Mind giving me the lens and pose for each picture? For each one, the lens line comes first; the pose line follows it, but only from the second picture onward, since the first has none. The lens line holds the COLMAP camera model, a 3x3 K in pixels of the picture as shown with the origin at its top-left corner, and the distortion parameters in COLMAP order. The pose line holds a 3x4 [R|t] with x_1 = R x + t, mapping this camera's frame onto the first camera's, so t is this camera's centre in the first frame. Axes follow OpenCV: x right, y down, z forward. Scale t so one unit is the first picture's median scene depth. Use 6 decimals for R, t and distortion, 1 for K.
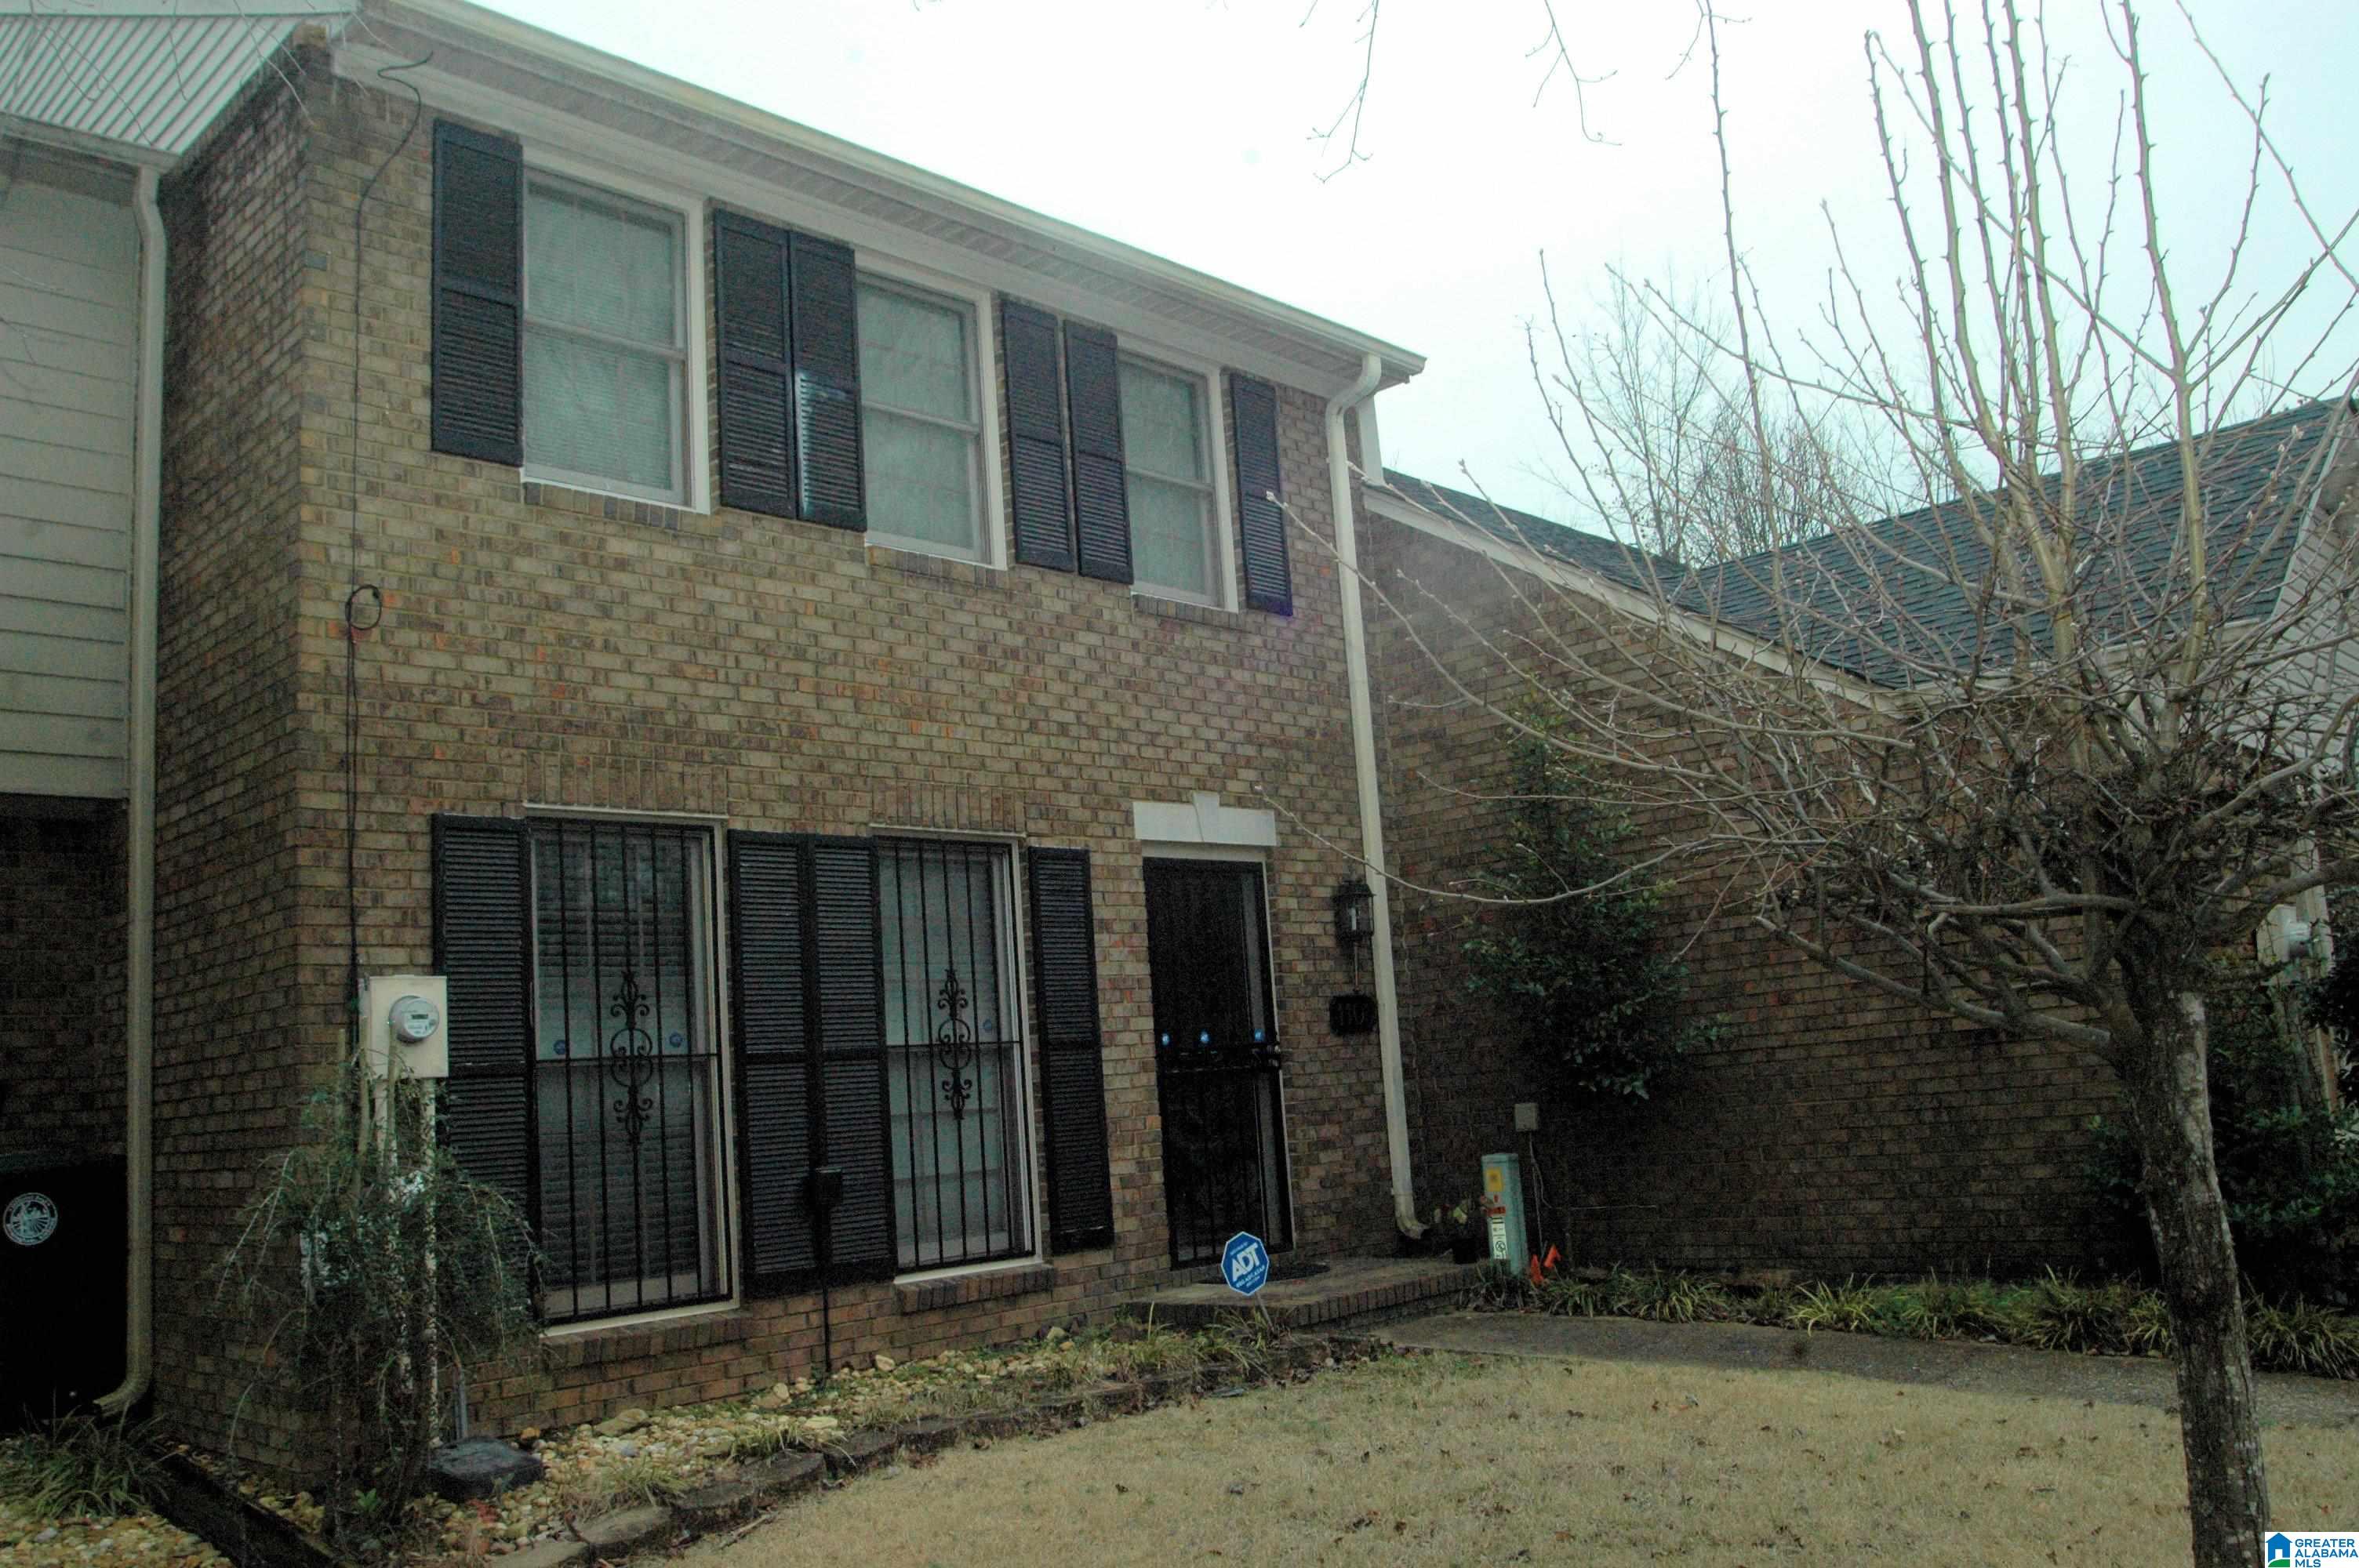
lens RADIAL K [[1847.7, 0, 1179.5], [0, 1847.7, 784.0], [0, 0, 1]] dist [-0.079003, 0.029290]
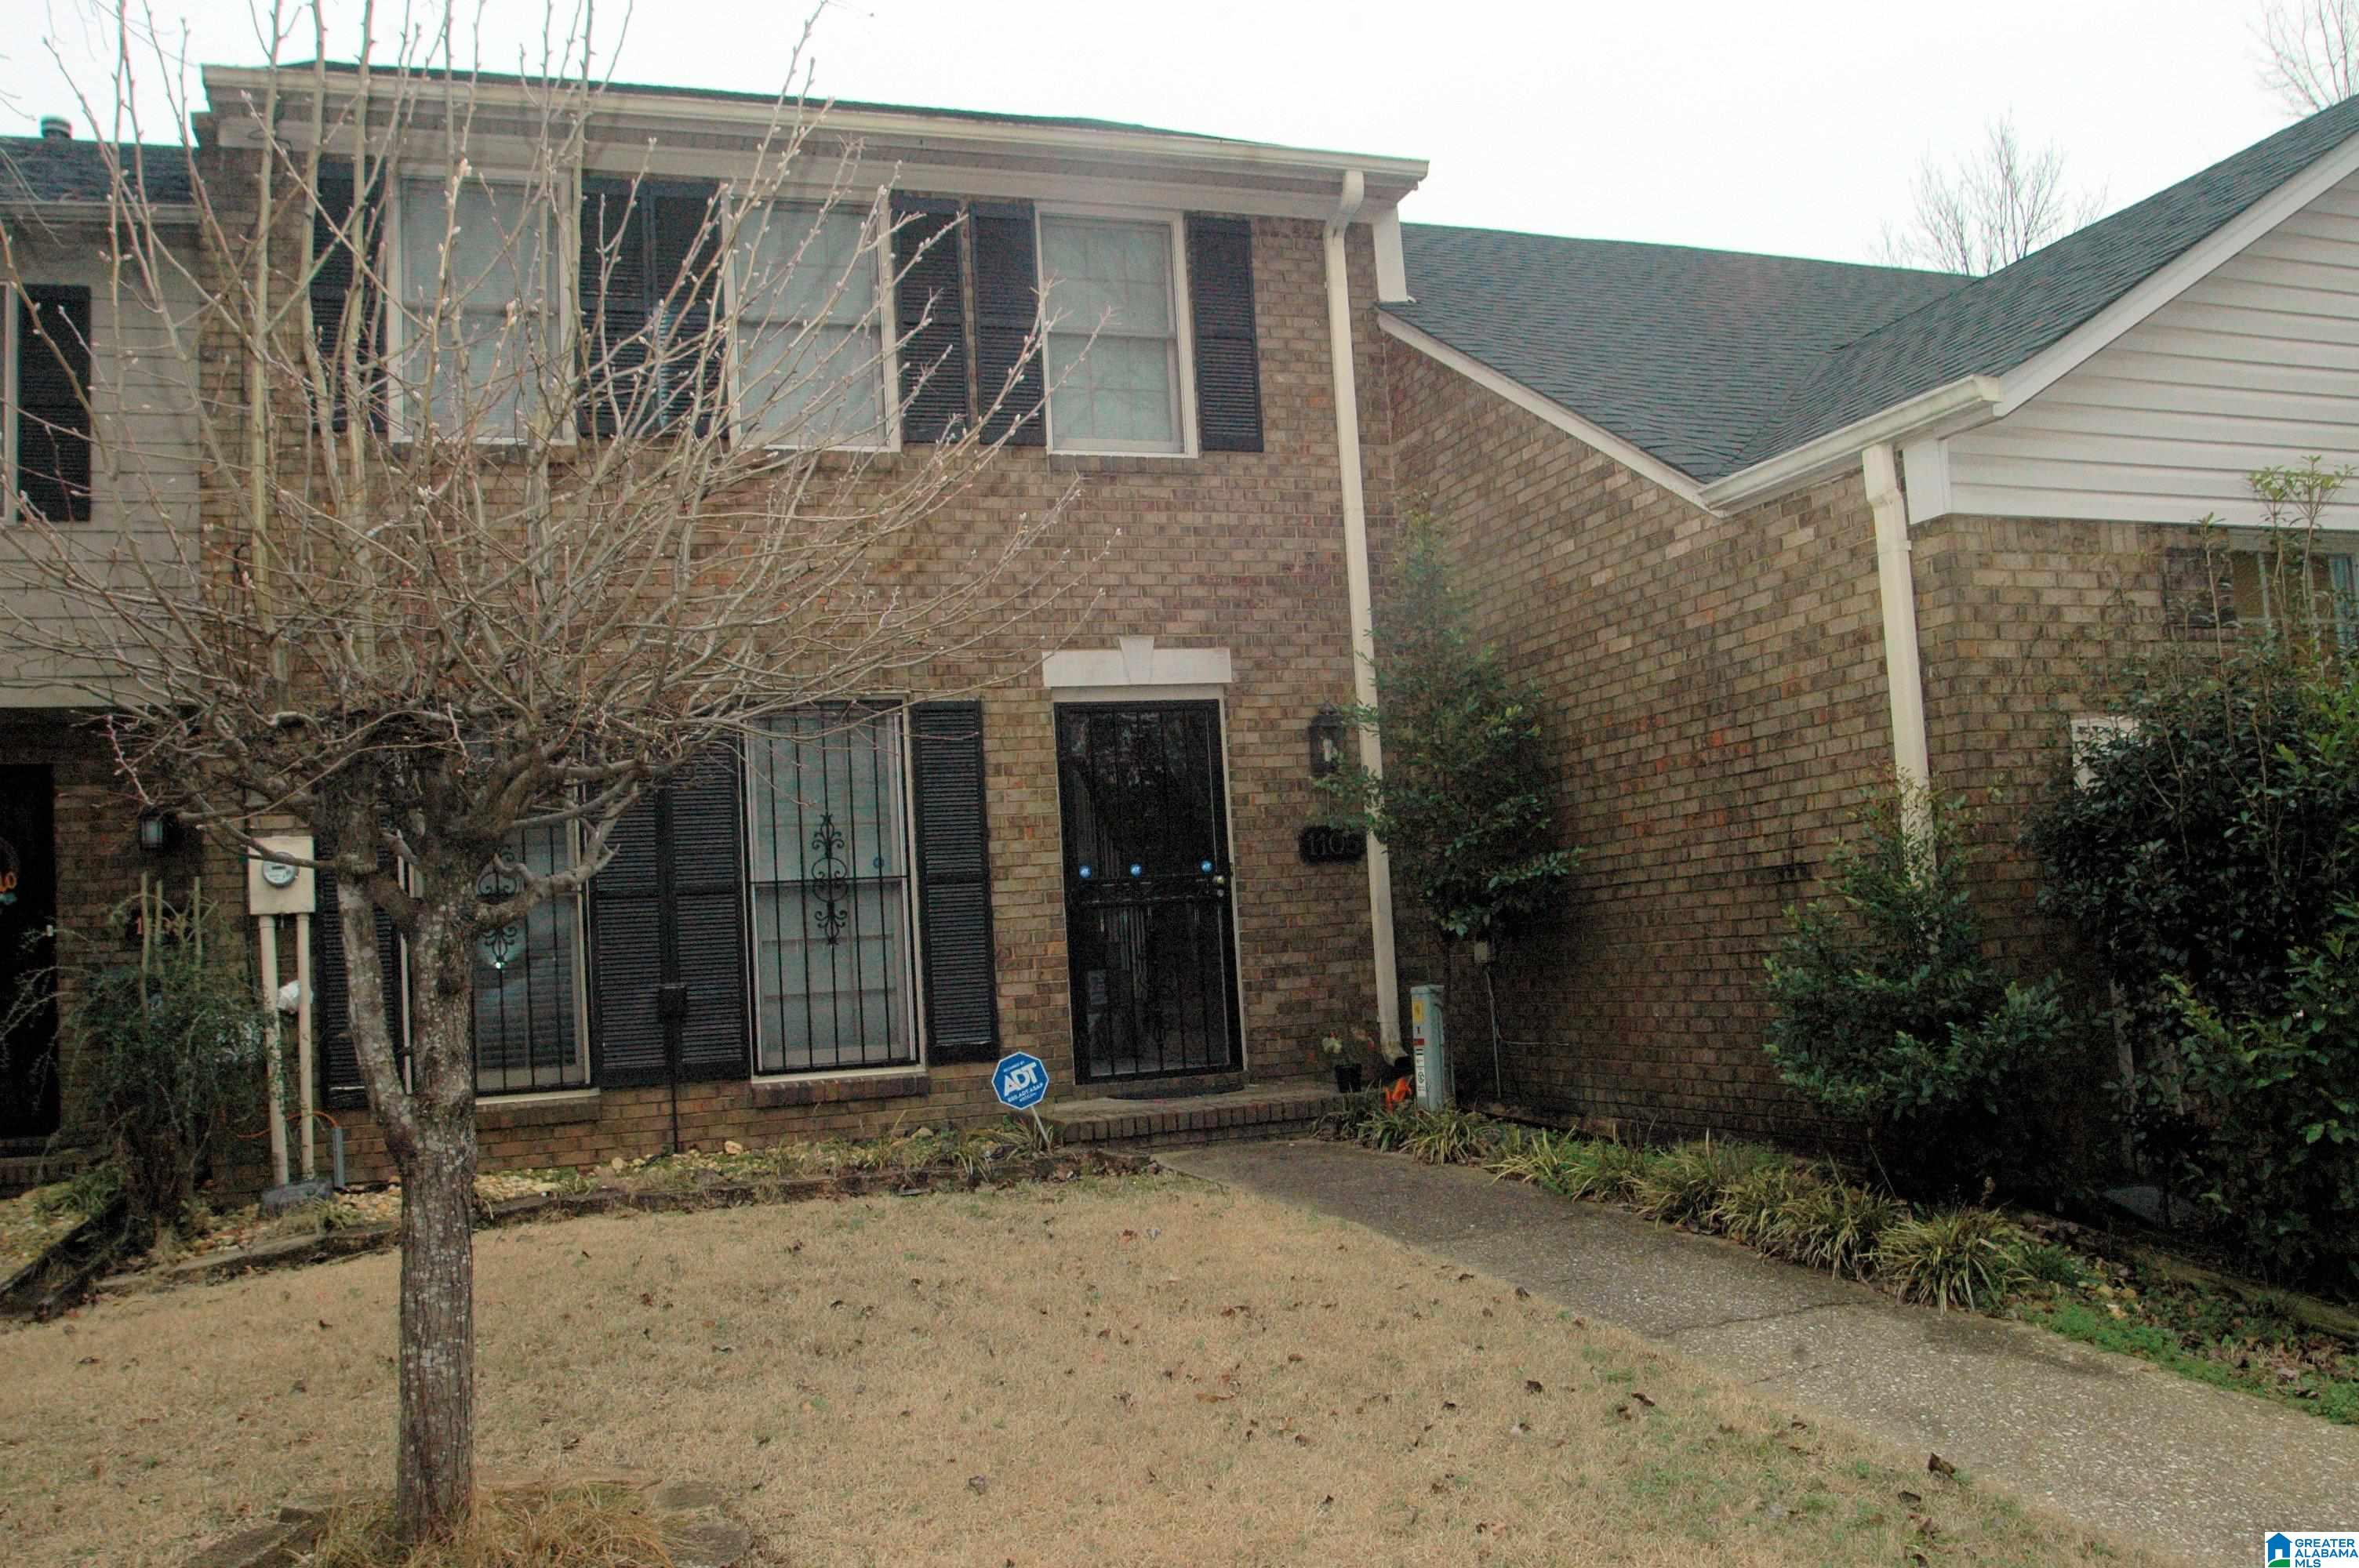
lens RADIAL K [[1847.7, 0, 1179.5], [0, 1847.7, 784.0], [0, 0, 1]] dist [-0.079003, 0.029290]
pose [[0.897582, -0.022950, -0.440249, 0.532989], [0.069389, 0.993551, 0.089678, -0.004954], [0.435352, -0.111042, 0.893386, 0.073085]]
